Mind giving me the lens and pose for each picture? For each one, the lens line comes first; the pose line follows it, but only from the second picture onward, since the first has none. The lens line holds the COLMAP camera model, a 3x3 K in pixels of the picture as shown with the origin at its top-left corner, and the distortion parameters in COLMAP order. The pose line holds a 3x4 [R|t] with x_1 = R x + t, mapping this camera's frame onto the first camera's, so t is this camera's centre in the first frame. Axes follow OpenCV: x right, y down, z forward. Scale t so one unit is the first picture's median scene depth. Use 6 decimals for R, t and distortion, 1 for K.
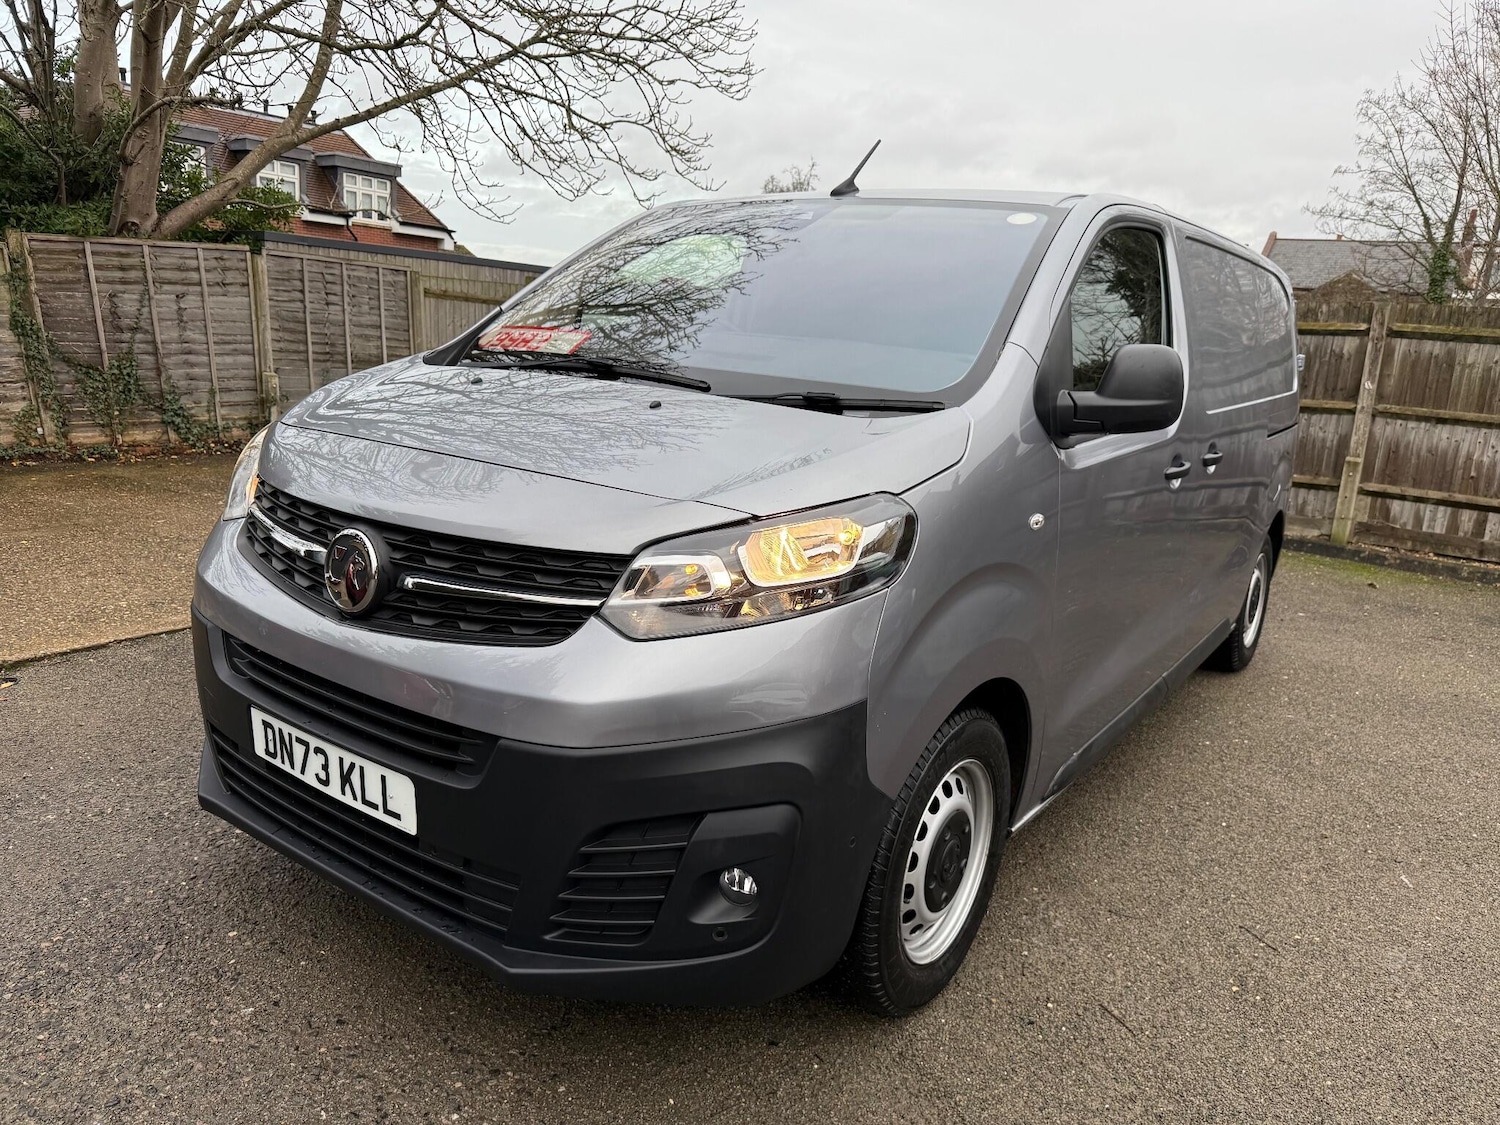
lens RADIAL K [[1070.3, 0, 753.3], [0, 1070.3, 556.0], [0, 0, 1]] dist [0.025610, -0.032509]
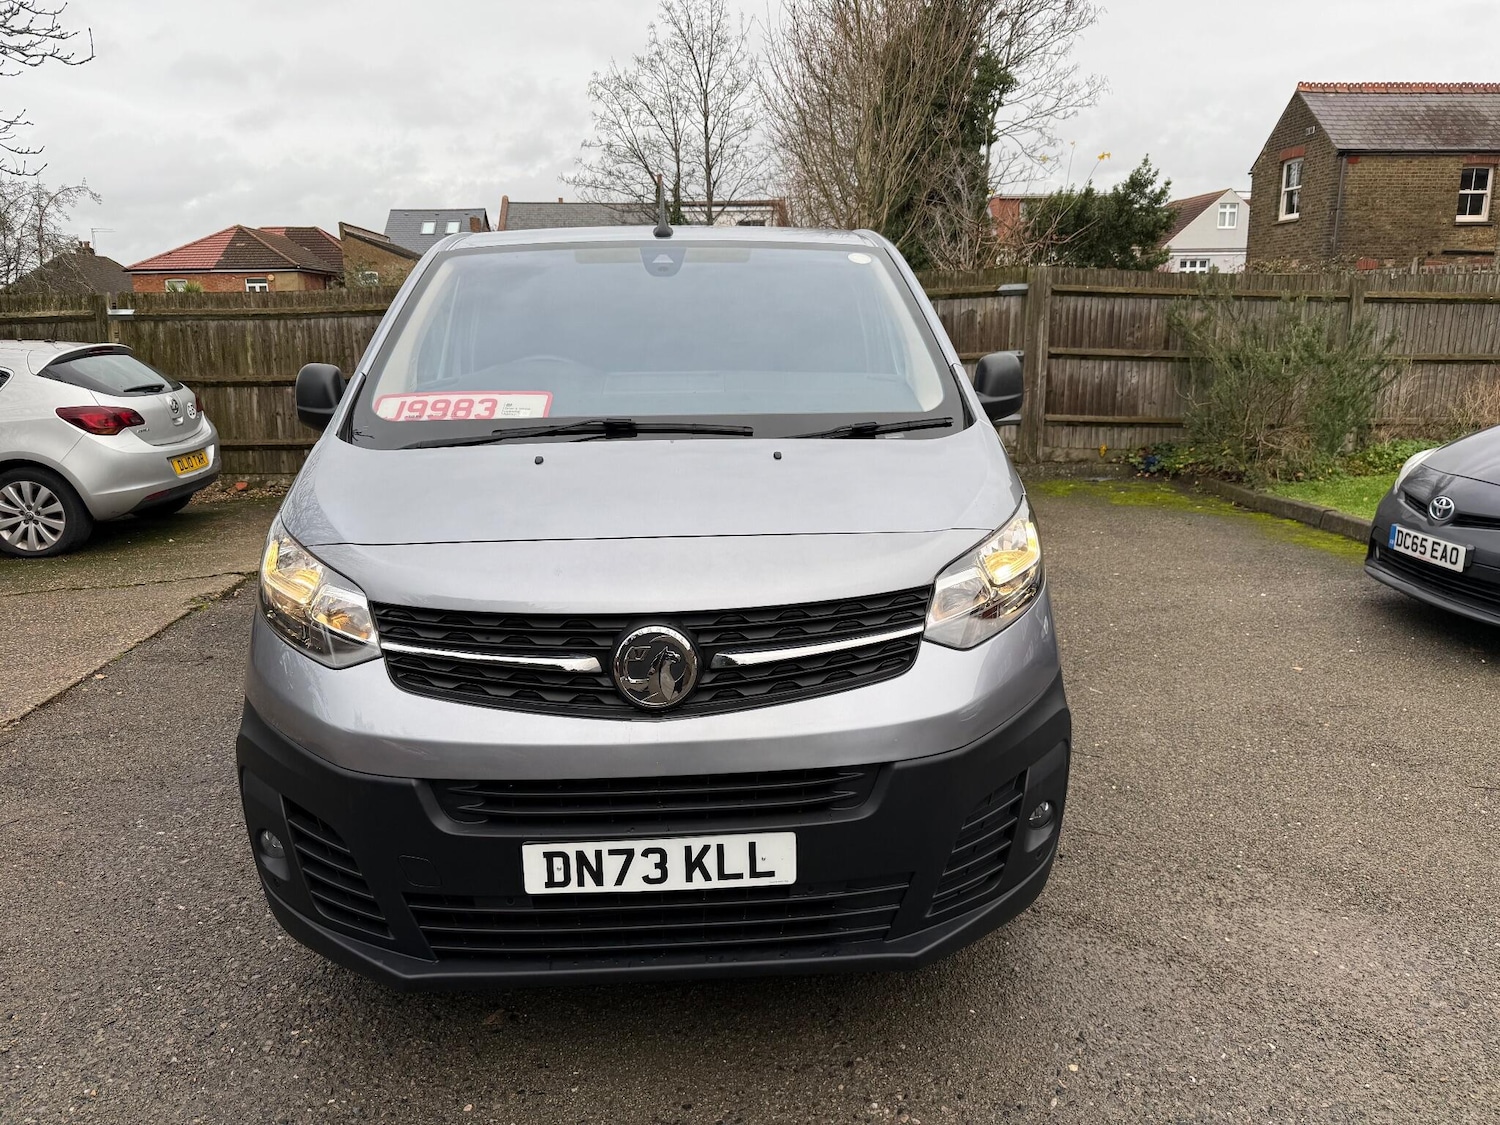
lens RADIAL K [[1070.3, 0, 749.2], [0, 1070.3, 566.9], [0, 0, 1]] dist [0.025610, -0.032509]
pose [[0.783250, -0.221197, 0.581026, -0.458381], [0.197310, 0.974693, 0.105082, -0.087871], [-0.589566, 0.032337, 0.807073, 0.071205]]
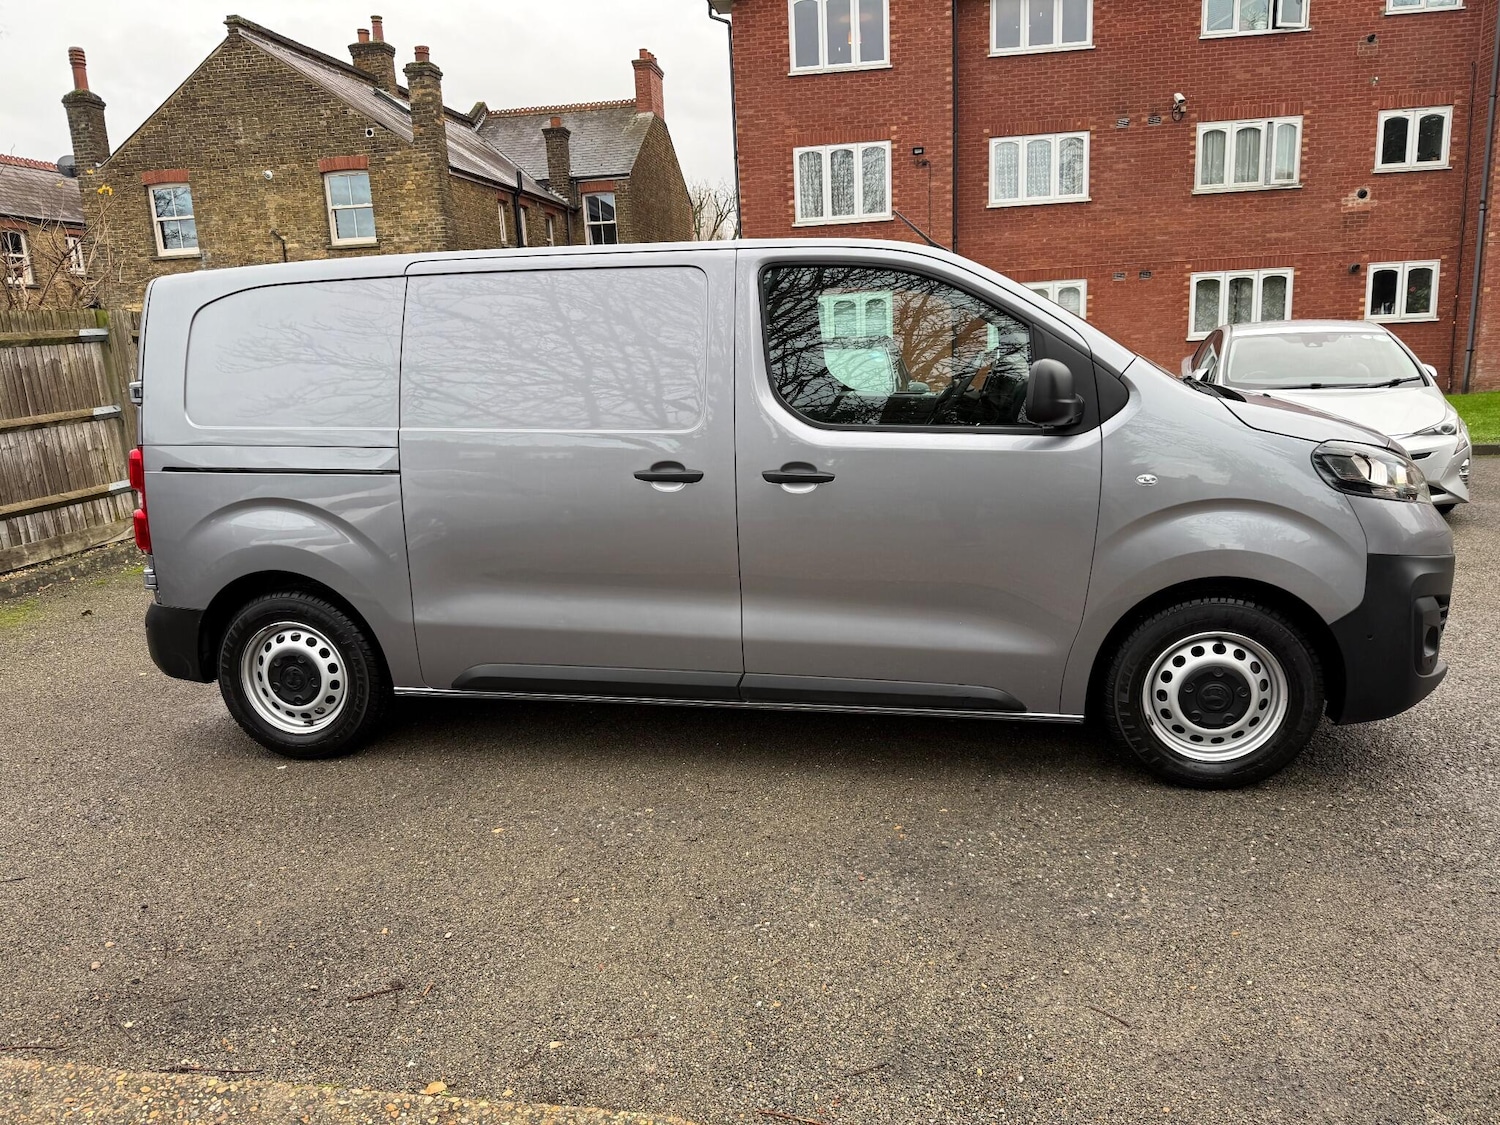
lens RADIAL K [[1070.3, 0, 741.4], [0, 1070.3, 557.7], [0, 0, 1]] dist [0.025610, -0.032509]
pose [[-0.427257, -0.237614, 0.872348, -0.875510], [0.203170, 0.914939, 0.348724, -0.420164], [-0.881007, 0.326230, -0.342638, 1.489660]]
